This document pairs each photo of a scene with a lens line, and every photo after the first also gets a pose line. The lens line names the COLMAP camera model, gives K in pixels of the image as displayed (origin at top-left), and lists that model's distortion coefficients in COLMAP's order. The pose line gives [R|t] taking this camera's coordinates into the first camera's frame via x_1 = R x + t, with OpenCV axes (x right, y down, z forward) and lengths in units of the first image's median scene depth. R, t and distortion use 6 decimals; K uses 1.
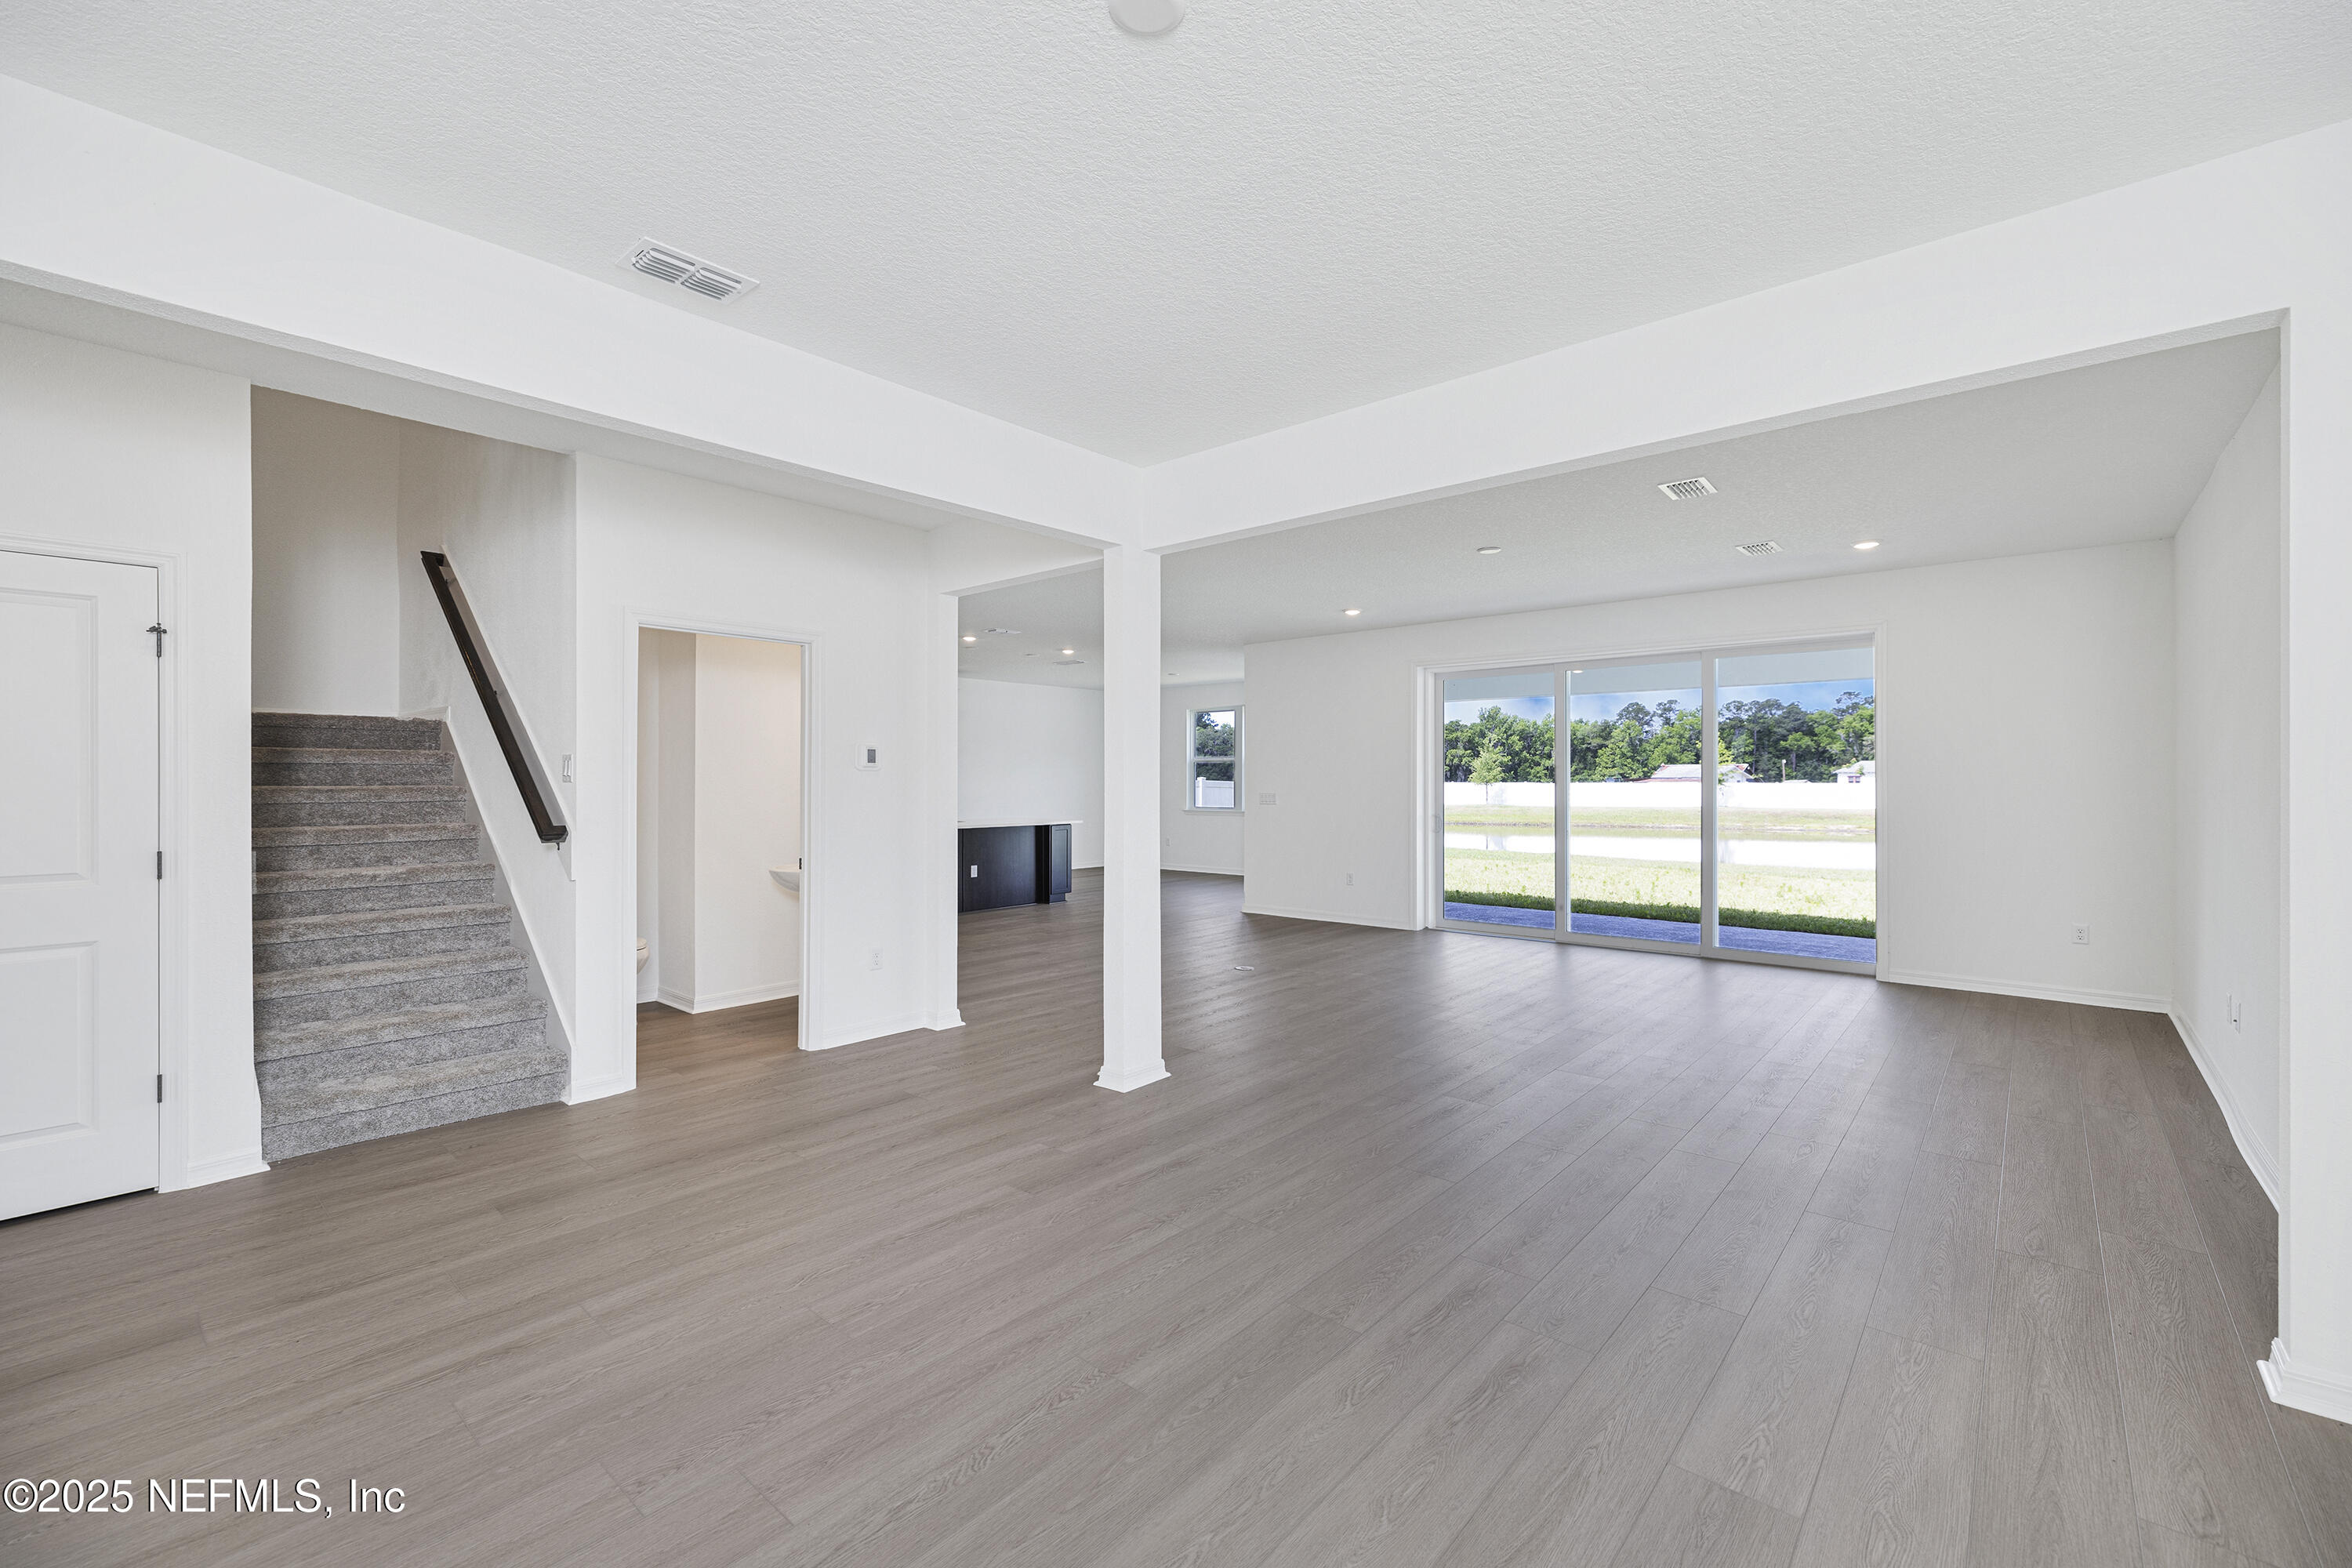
lens RADIAL K [[997.5, 0, 1175.9], [0, 997.5, 781.0], [0, 0, 1]] dist [-0.001635, 0.001395]
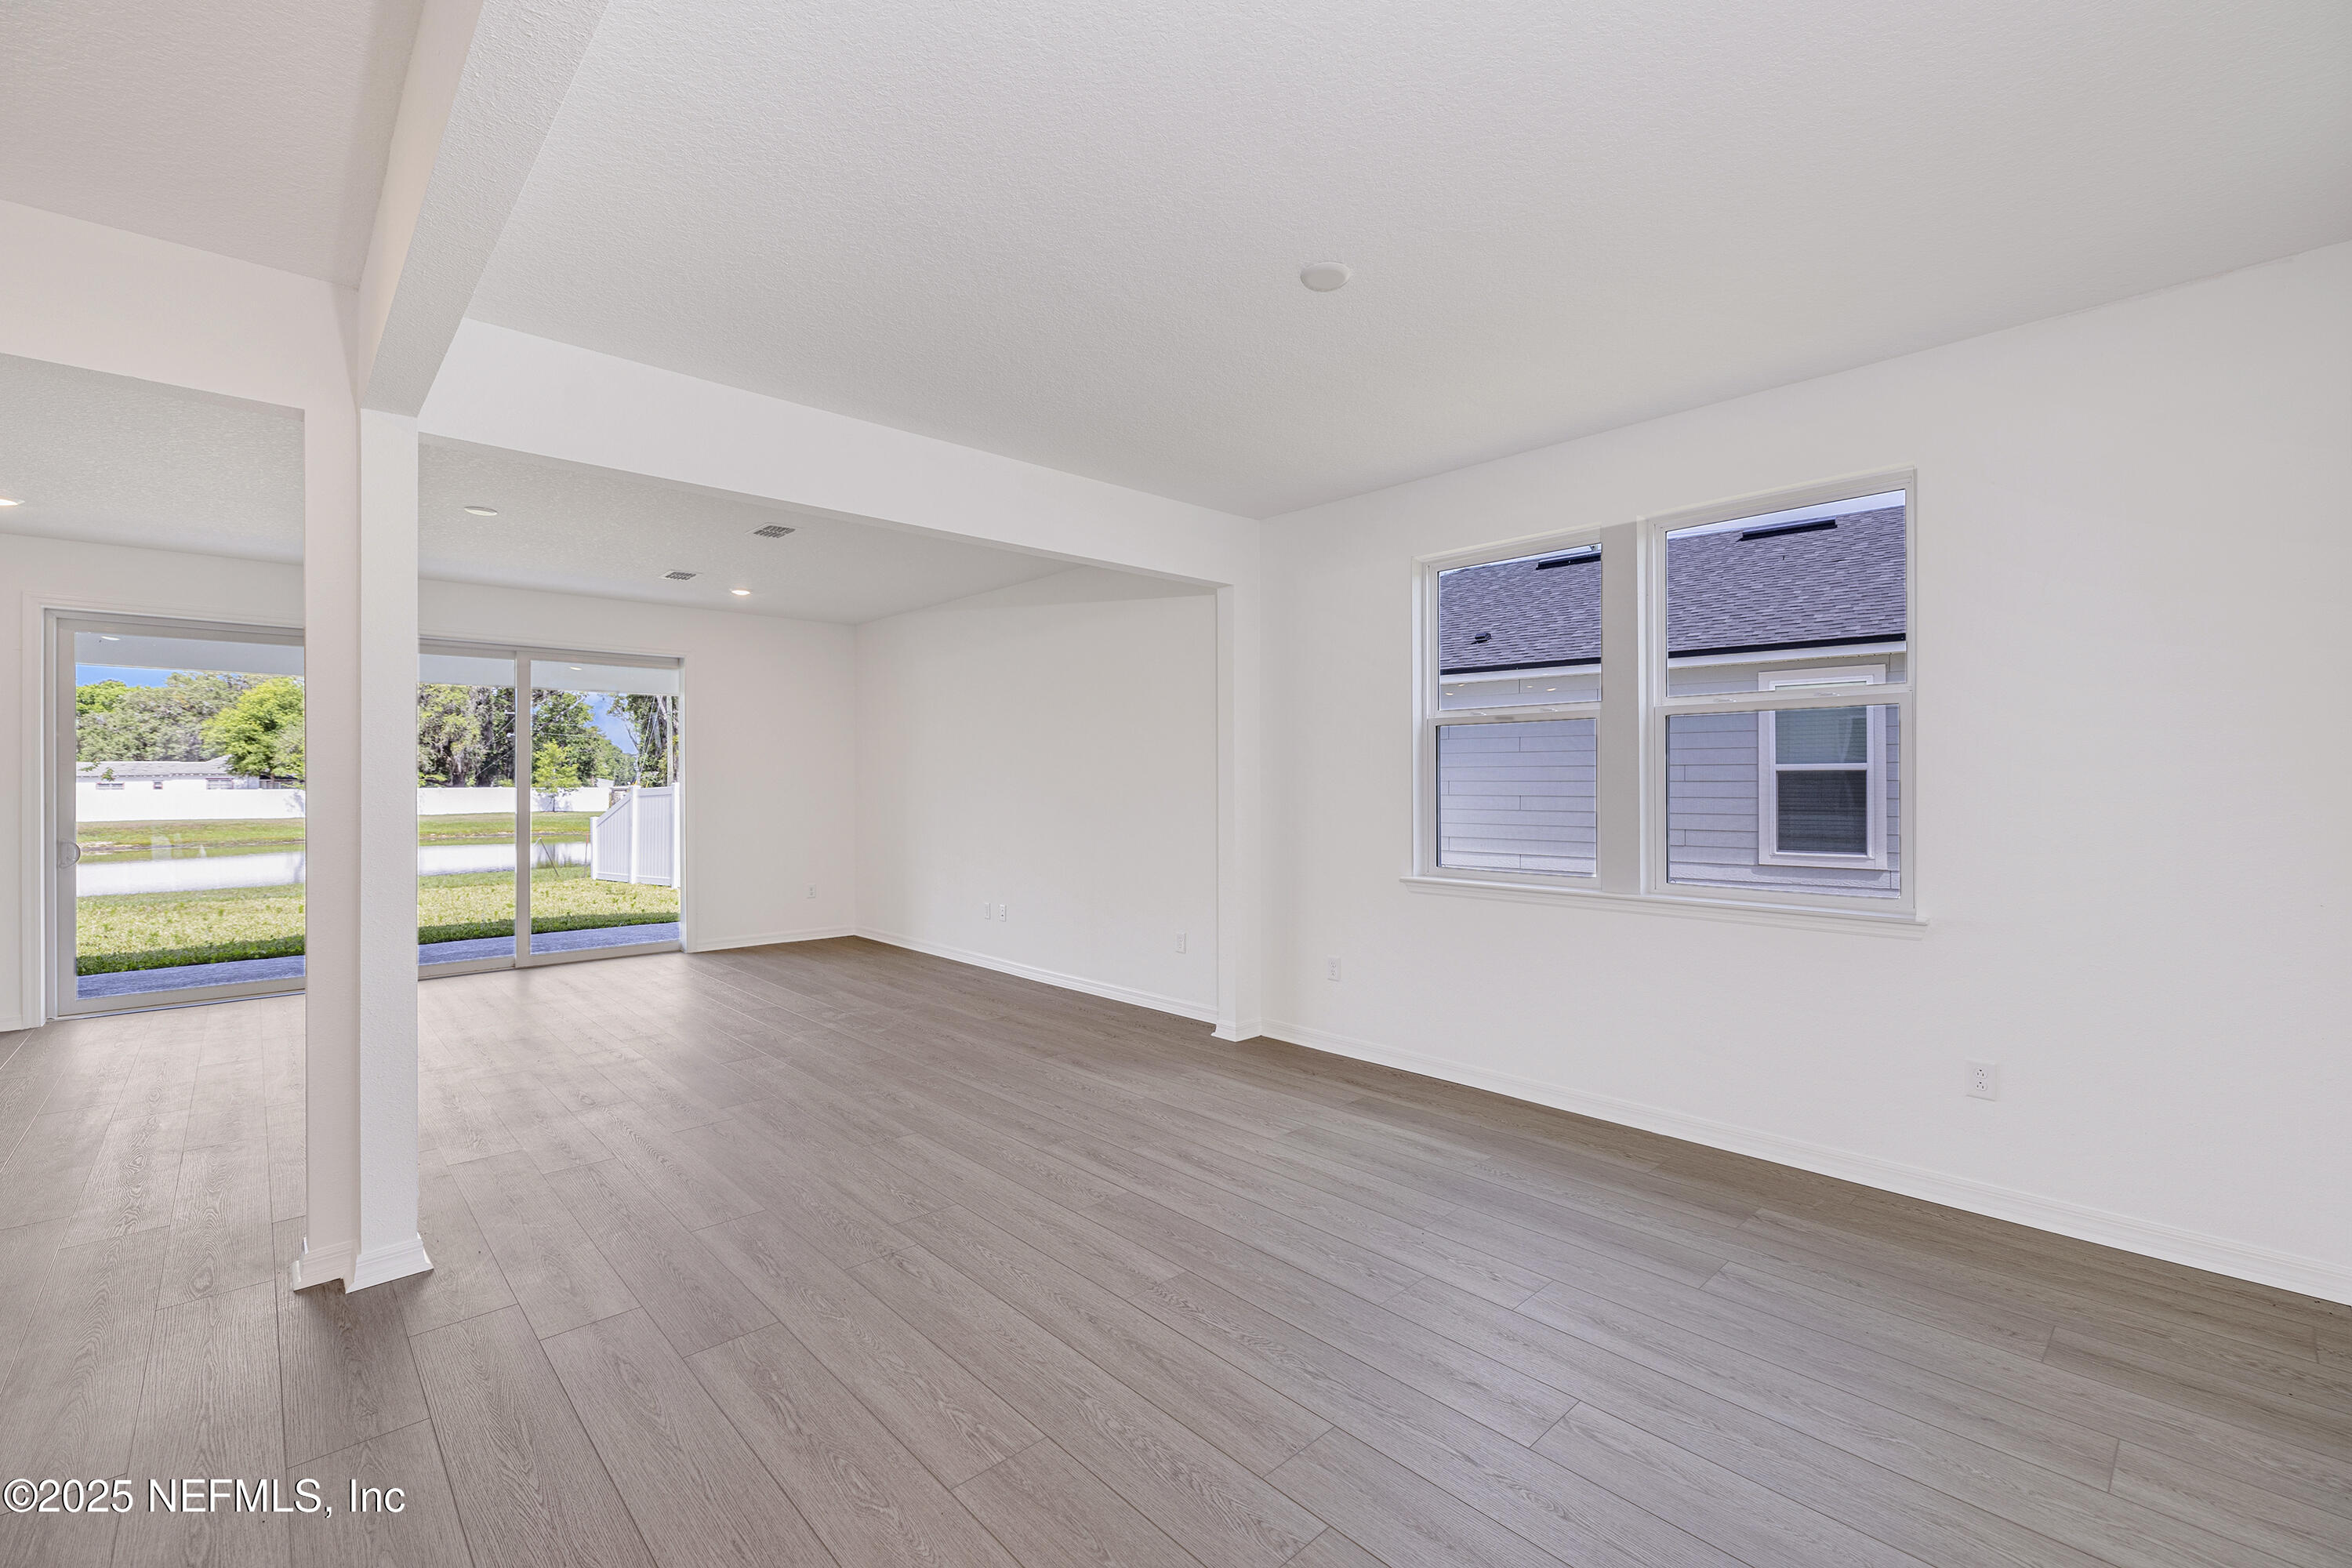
lens RADIAL K [[997.5, 0, 1180.9], [0, 997.5, 786.2], [0, 0, 1]] dist [-0.001635, 0.001395]
pose [[0.083571, -0.000650, 0.996502, -0.391669], [0.000181, 1.000000, 0.000638, -0.002406], [-0.996502, 0.000127, 0.083571, 0.269645]]
